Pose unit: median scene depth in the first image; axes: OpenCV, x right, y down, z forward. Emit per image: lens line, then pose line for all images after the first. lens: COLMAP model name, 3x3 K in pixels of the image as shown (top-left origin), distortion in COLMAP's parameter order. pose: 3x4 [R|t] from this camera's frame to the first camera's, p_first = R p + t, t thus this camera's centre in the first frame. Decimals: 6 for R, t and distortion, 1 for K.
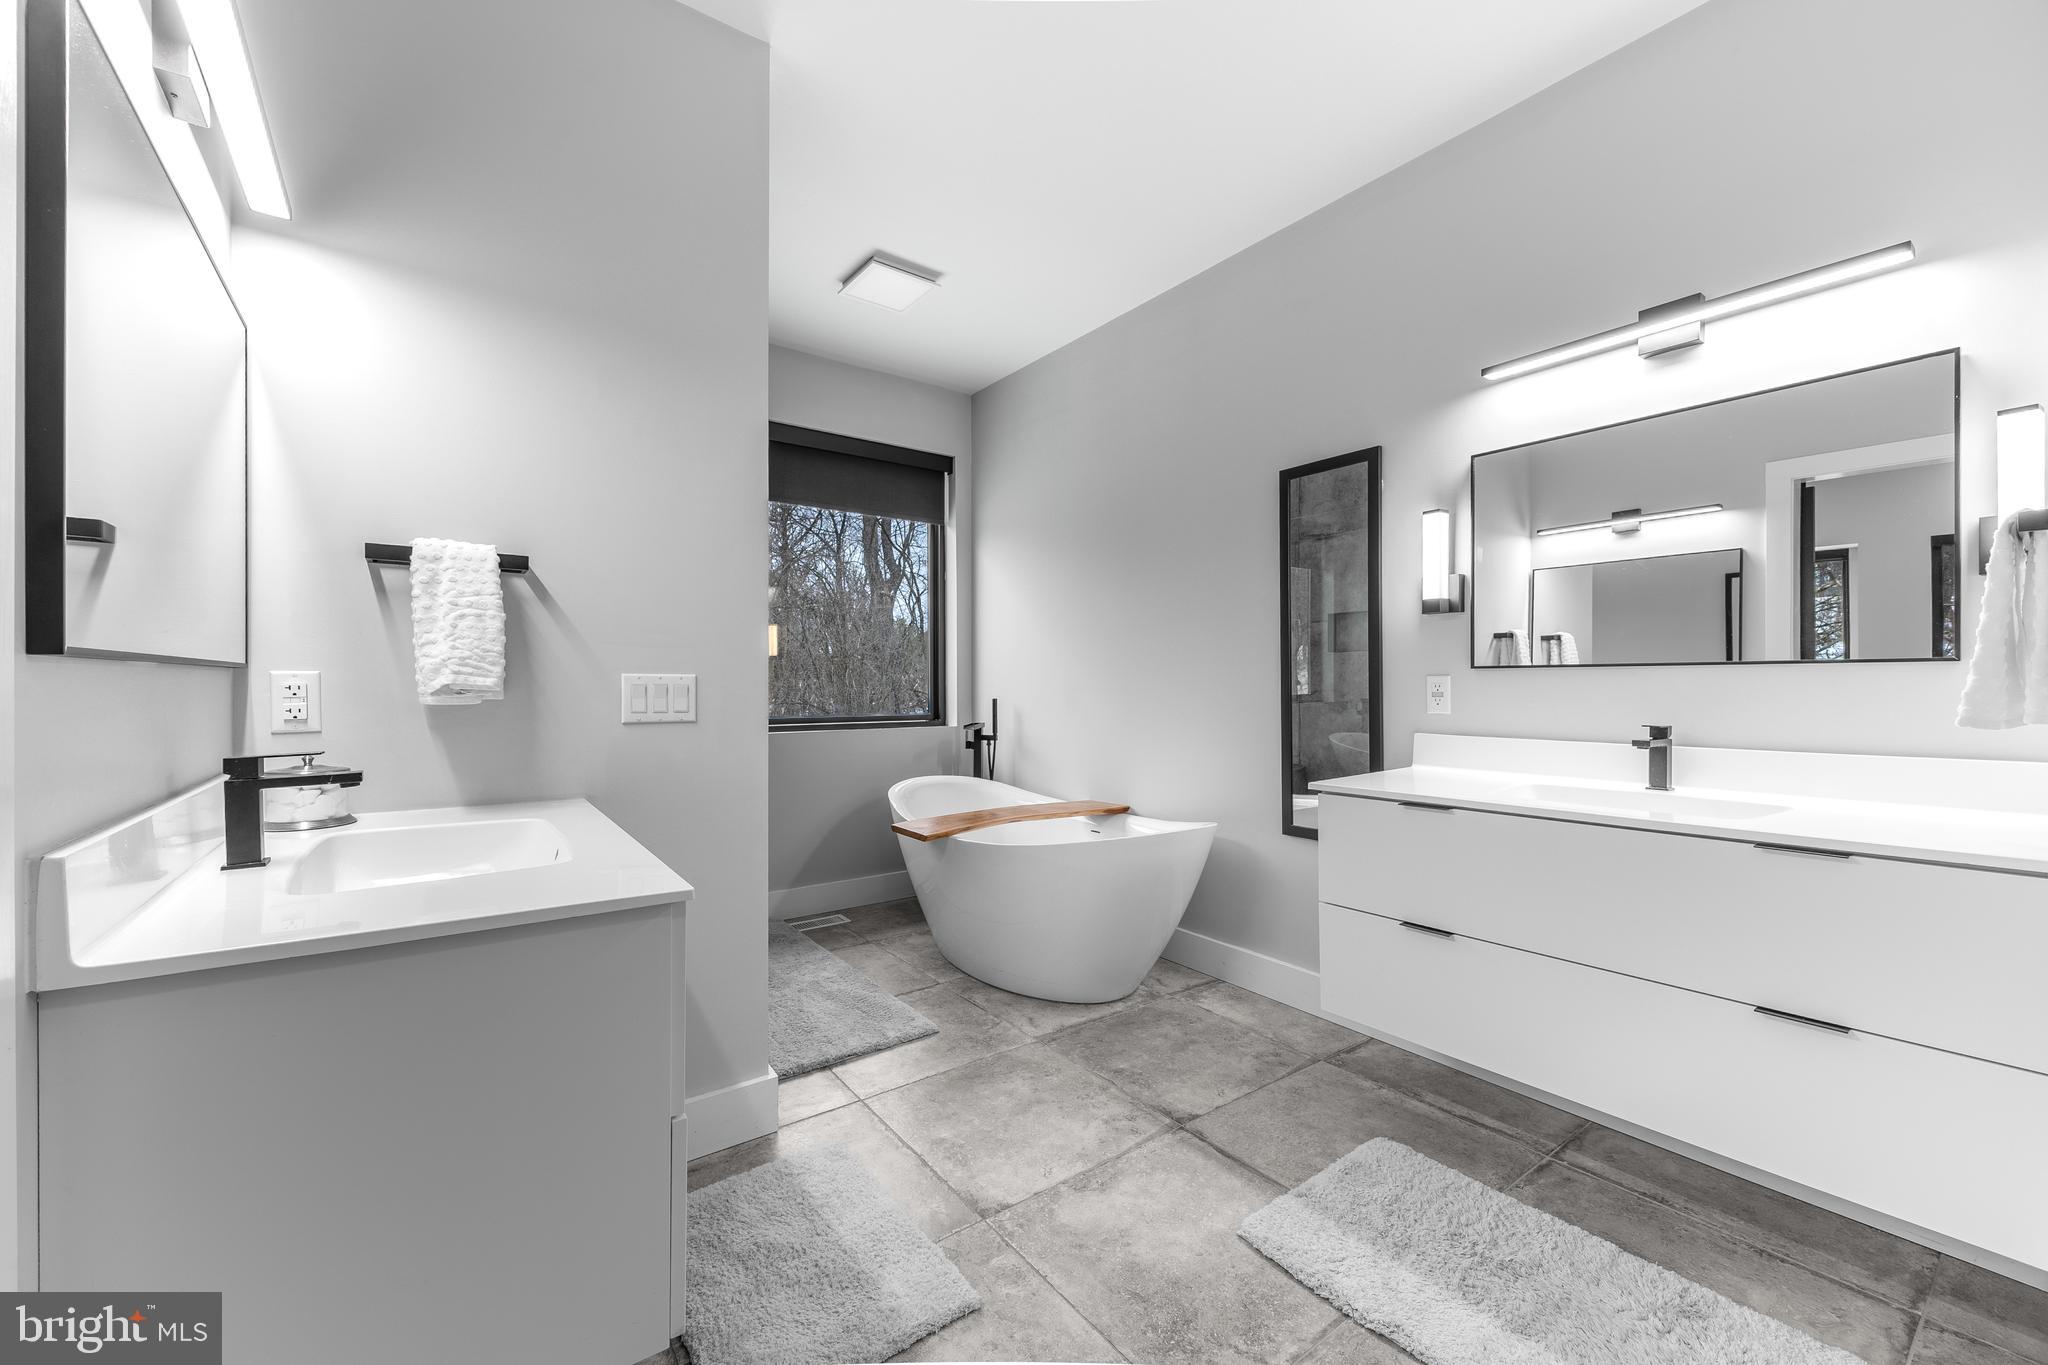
lens RADIAL K [[806.9, 0, 1025.4], [0, 806.9, 680.1], [0, 0, 1]] dist [0.008231, -0.002414]
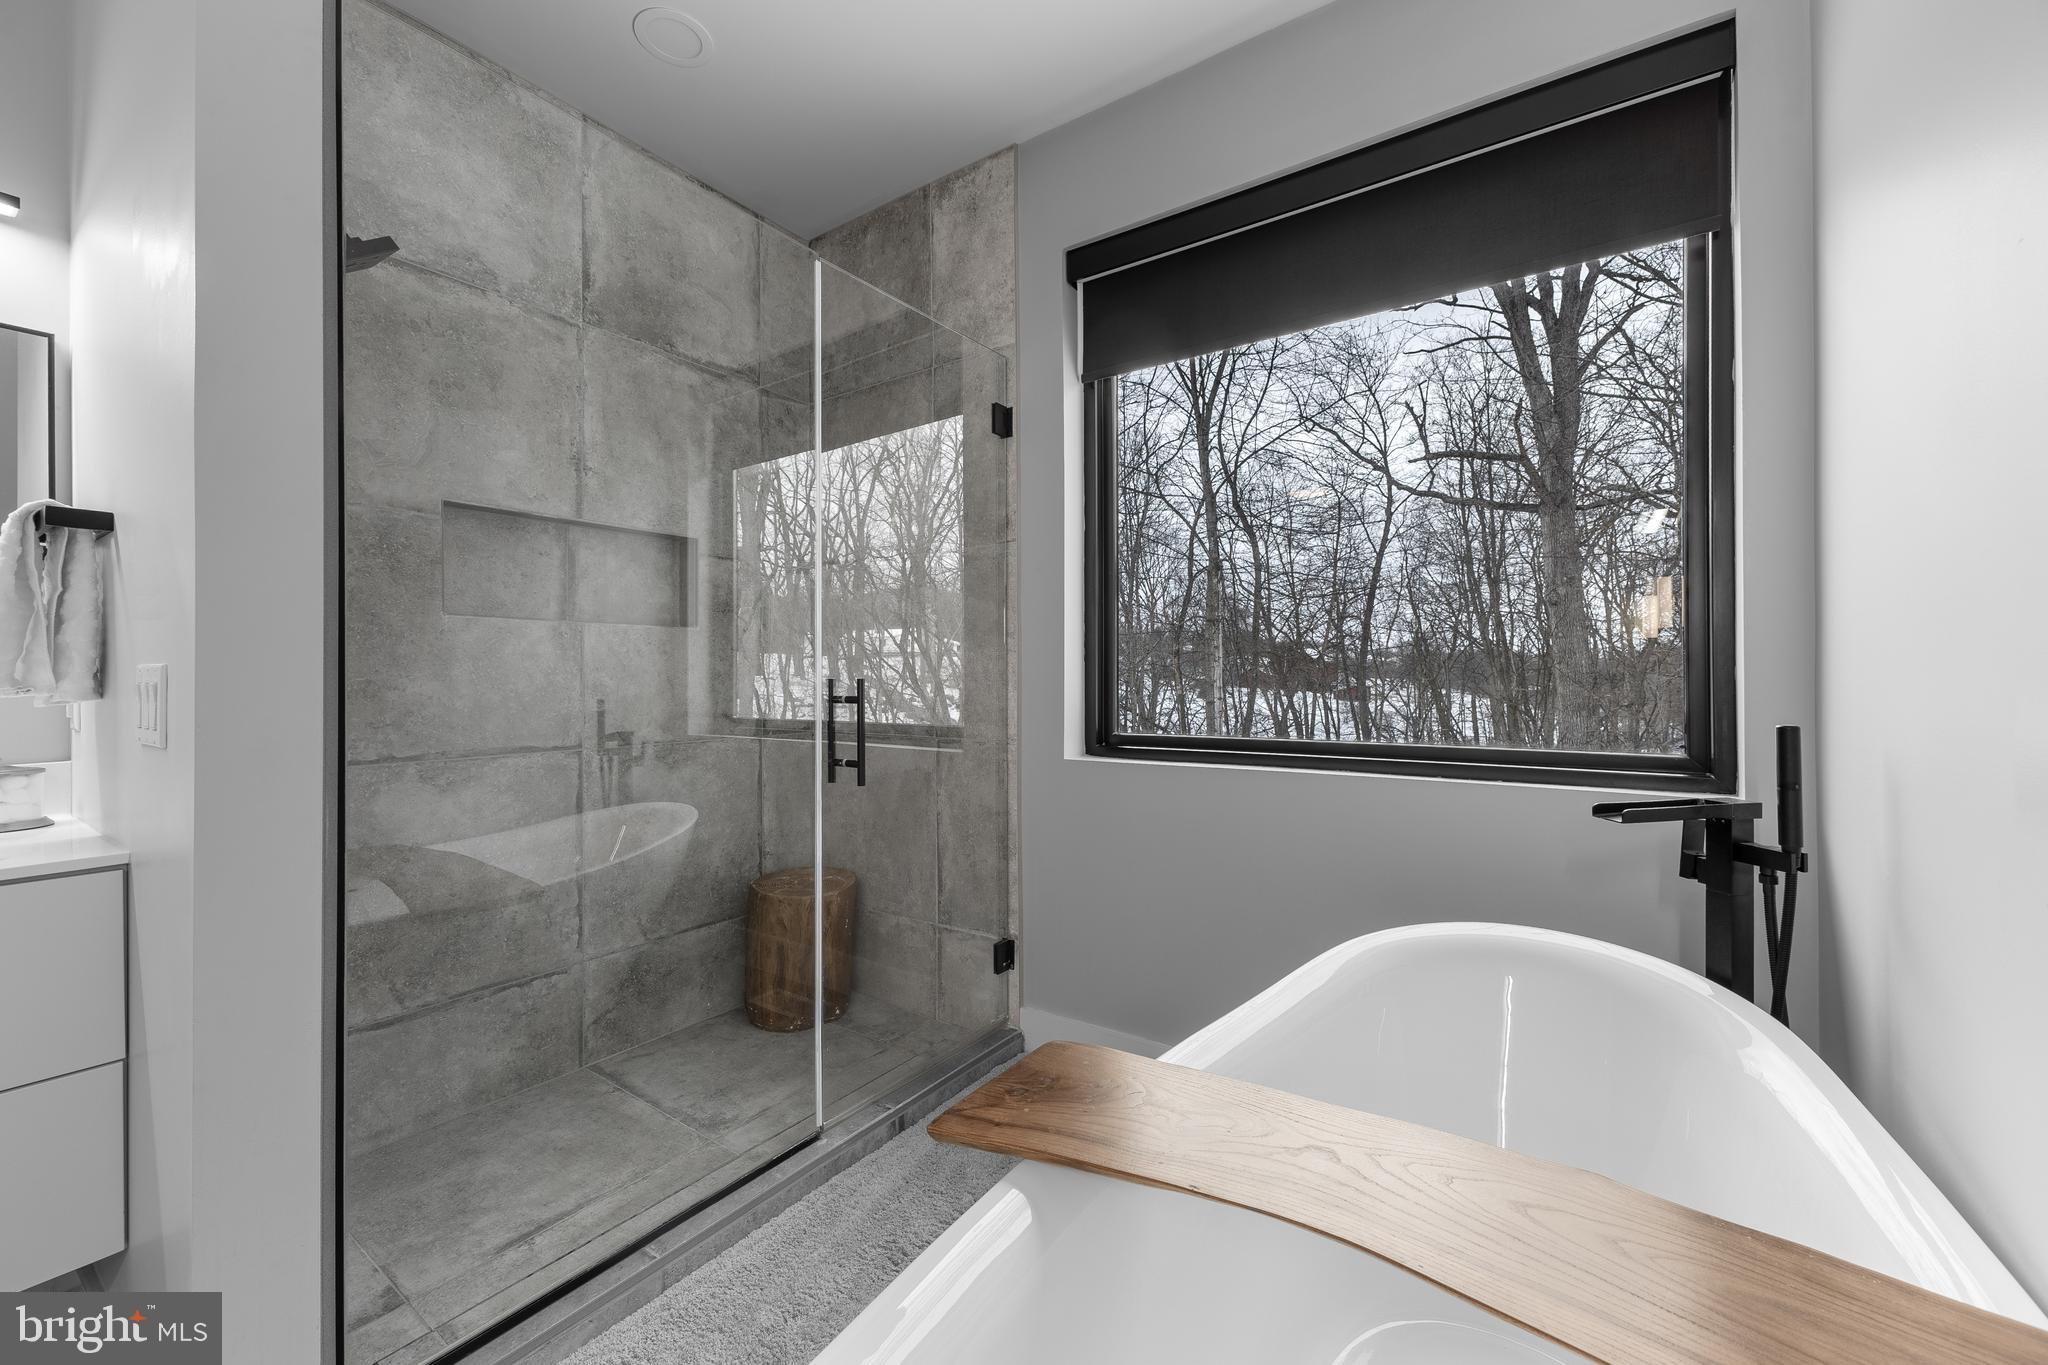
lens RADIAL K [[806.9, 0, 1024.6], [0, 806.9, 678.6], [0, 0, 1]] dist [0.008231, -0.002414]
pose [[0.323345, -0.010130, -0.946227, 0.143555], [0.003955, 0.999948, -0.009353, 0.008216], [0.946273, -0.000718, 0.323369, 0.653363]]
